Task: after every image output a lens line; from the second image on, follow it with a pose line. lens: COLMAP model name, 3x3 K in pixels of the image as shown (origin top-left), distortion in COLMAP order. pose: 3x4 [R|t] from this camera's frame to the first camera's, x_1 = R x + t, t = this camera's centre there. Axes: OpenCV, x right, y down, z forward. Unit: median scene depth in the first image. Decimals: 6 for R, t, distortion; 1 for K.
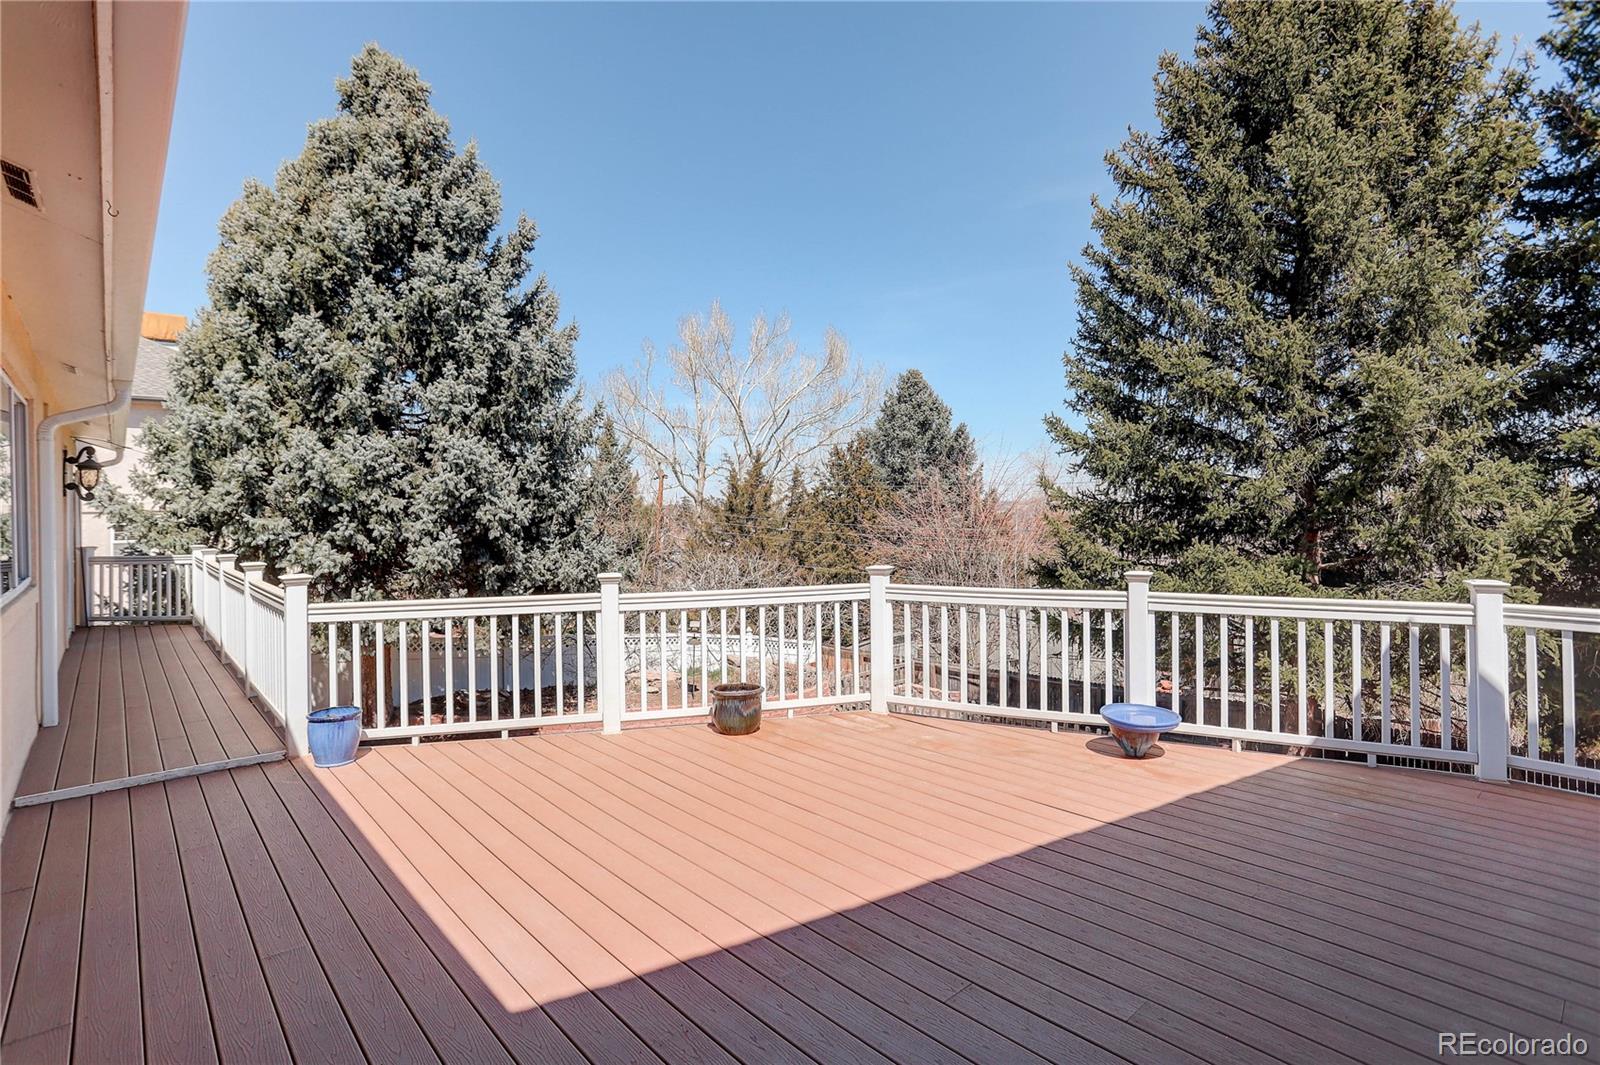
lens RADIAL K [[777.2, 0, 798.2], [0, 777.2, 496.4], [0, 0, 1]] dist [-0.028162, 0.010498]
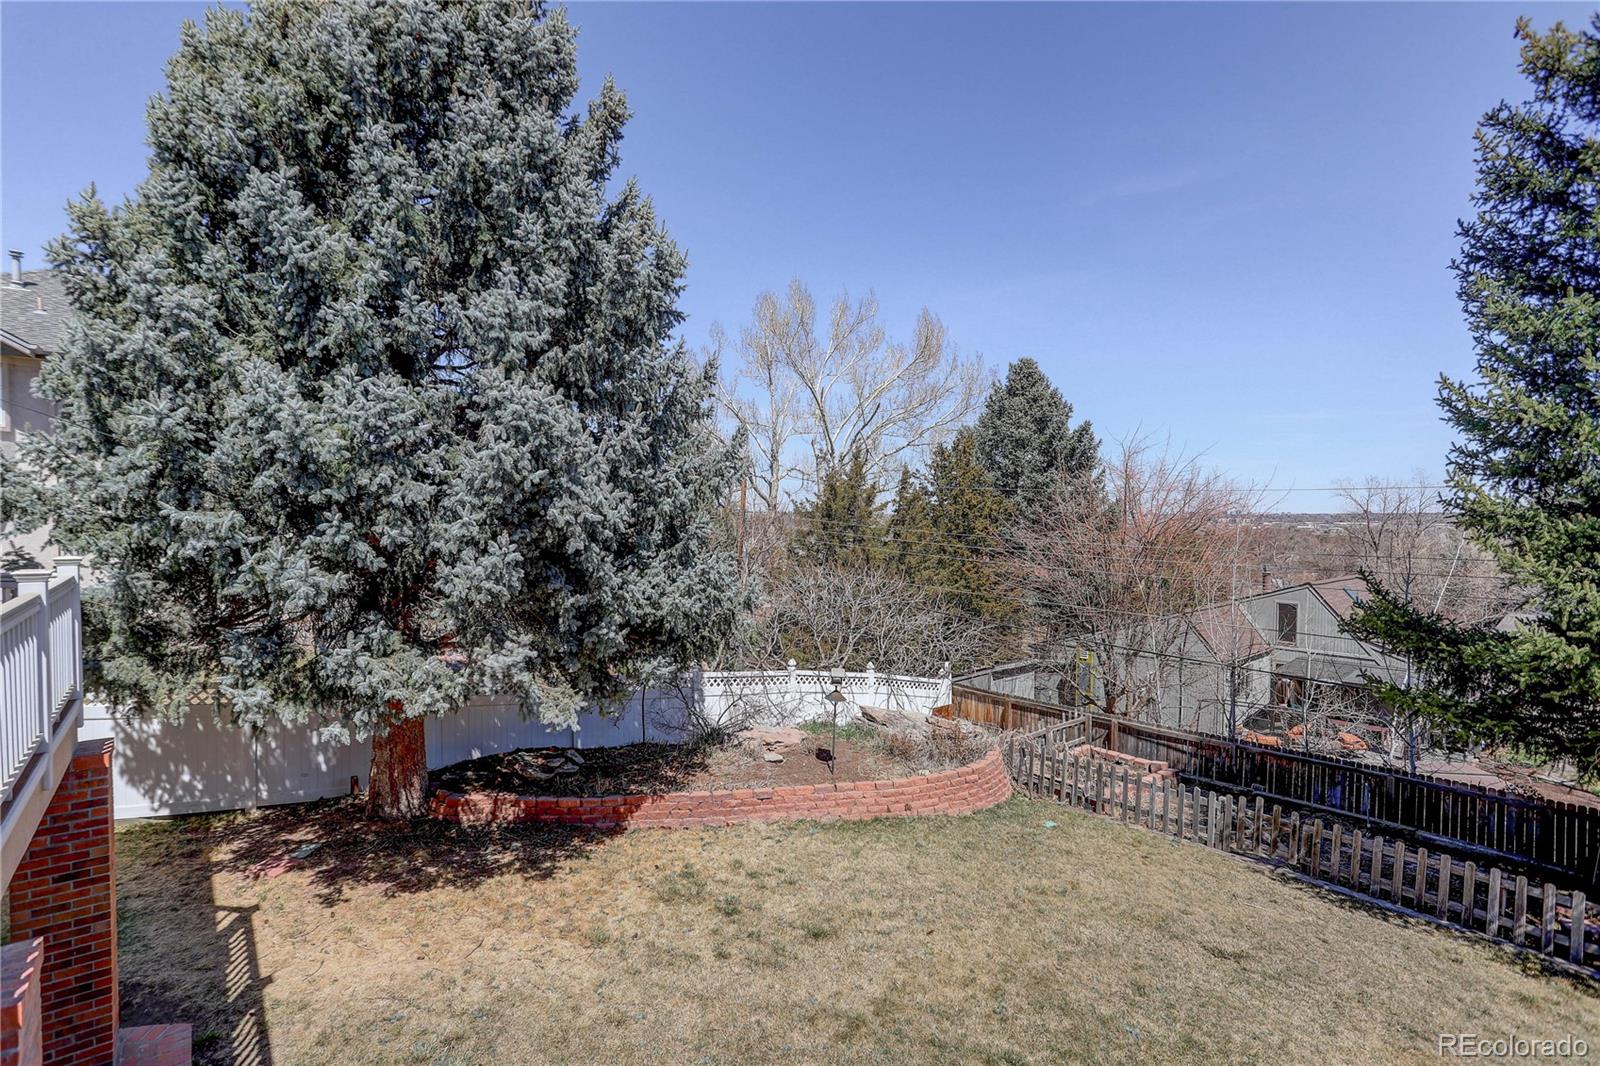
lens RADIAL K [[777.2, 0, 794.4], [0, 777.2, 543.2], [0, 0, 1]] dist [-0.028162, 0.010498]
pose [[0.997960, 0.025001, -0.058739, -0.181075], [-0.021977, 0.998427, 0.051572, 0.011088], [0.059936, -0.050176, 0.996940, 0.390759]]
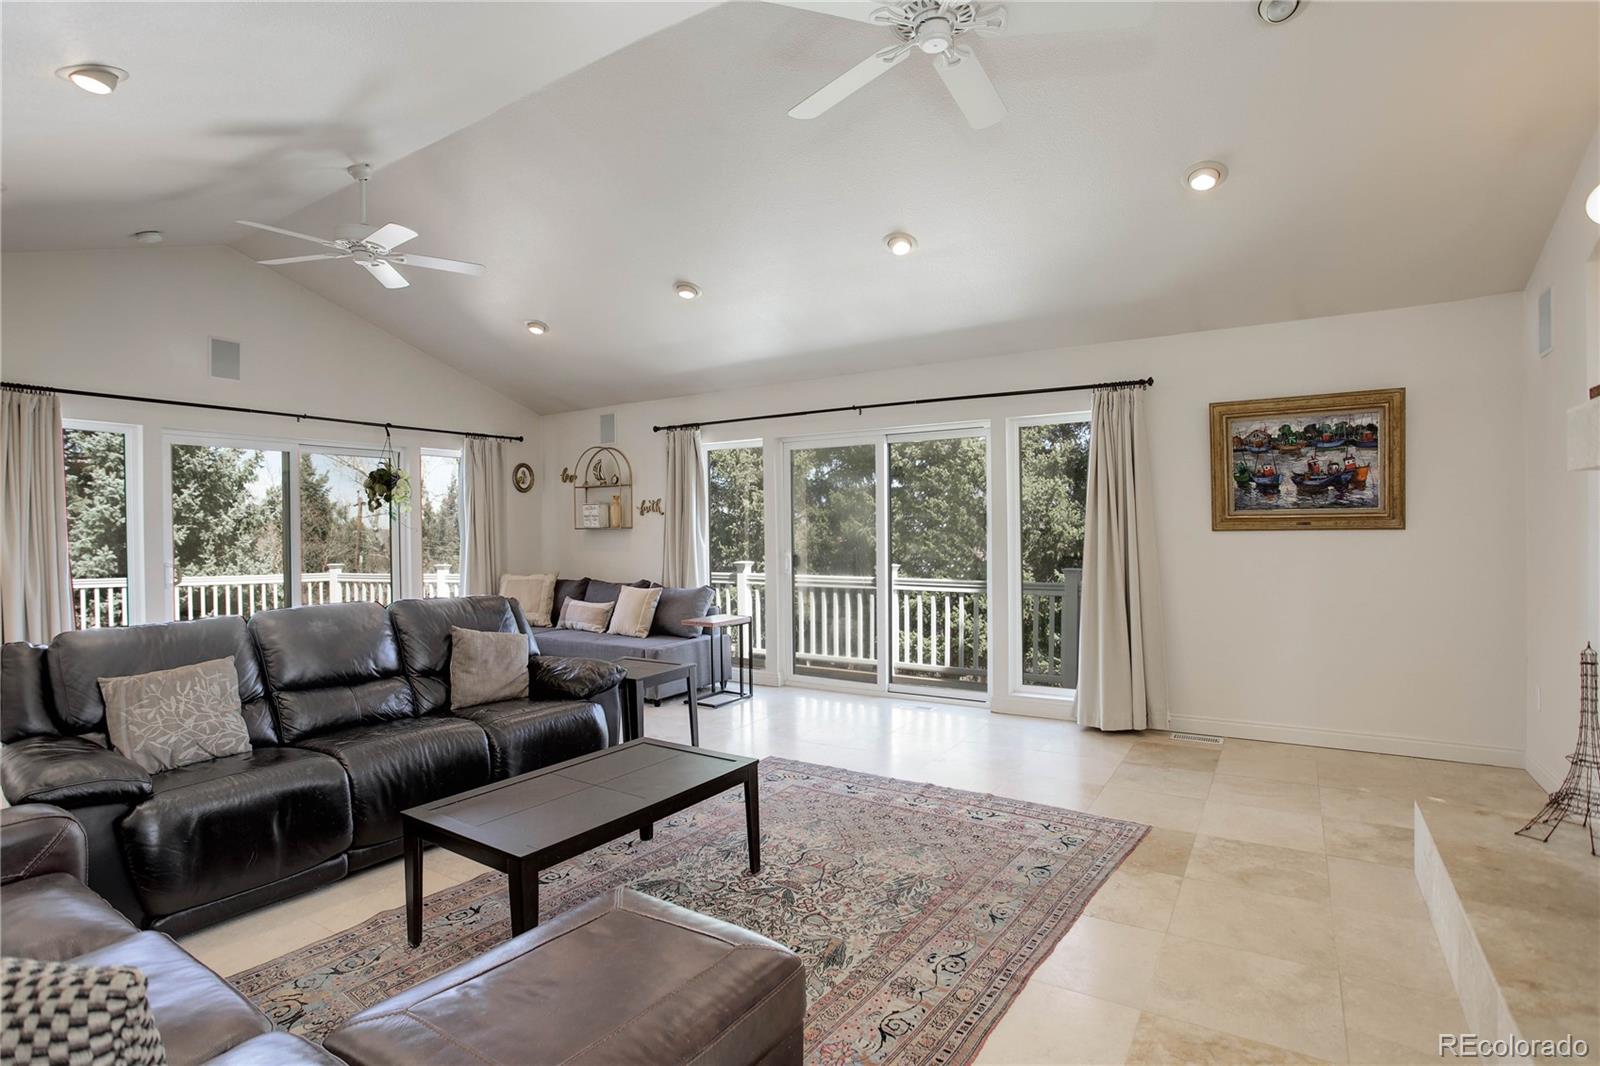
lens RADIAL K [[777.2, 0, 798.8], [0, 777.2, 539.9], [0, 0, 1]] dist [-0.028162, 0.010498]
pose [[0.964114, 0.009519, 0.265317, 0.327739], [-0.015275, 0.999690, 0.019641, -0.013318], [-0.265048, -0.022989, 0.963961, -0.546775]]
